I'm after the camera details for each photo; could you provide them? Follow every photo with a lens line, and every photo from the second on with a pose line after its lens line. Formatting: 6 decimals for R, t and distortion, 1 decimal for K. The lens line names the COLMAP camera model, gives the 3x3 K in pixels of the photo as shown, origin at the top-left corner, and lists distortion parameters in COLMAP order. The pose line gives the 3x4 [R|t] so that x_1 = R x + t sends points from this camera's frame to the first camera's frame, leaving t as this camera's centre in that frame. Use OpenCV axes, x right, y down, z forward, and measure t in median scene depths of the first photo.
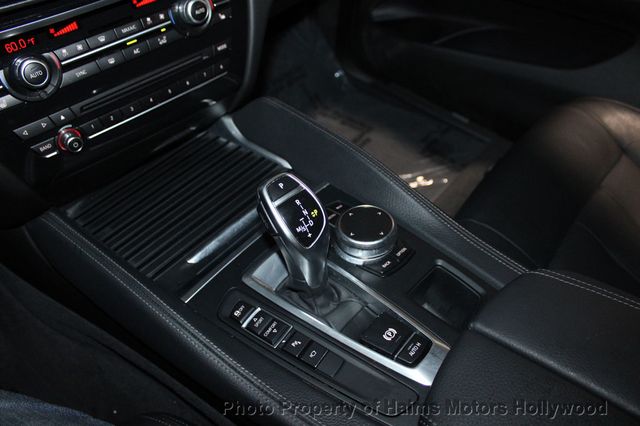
lens RADIAL K [[524.4, 0, 320.0], [0, 524.4, 213.0], [0, 0, 1]] dist [-0.149059, 0.099502]
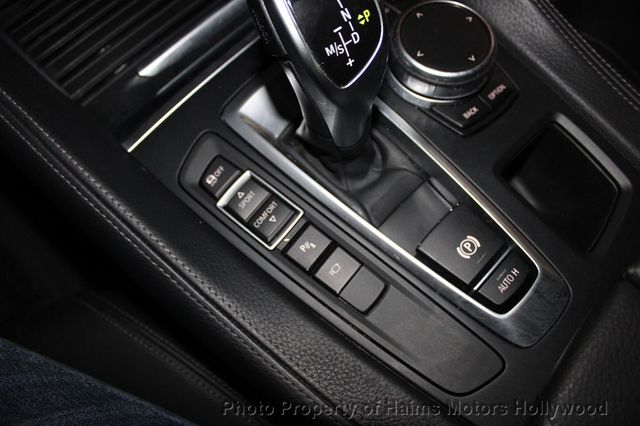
lens RADIAL K [[524.4, 0, 320.0], [0, 524.4, 213.0], [0, 0, 1]] dist [-0.149059, 0.099502]
pose [[0.996121, 0.087985, 0.001197, -0.033223], [-0.080477, 0.905447, 0.416760, -0.028489], [0.035585, -0.415240, 0.909016, 0.446056]]
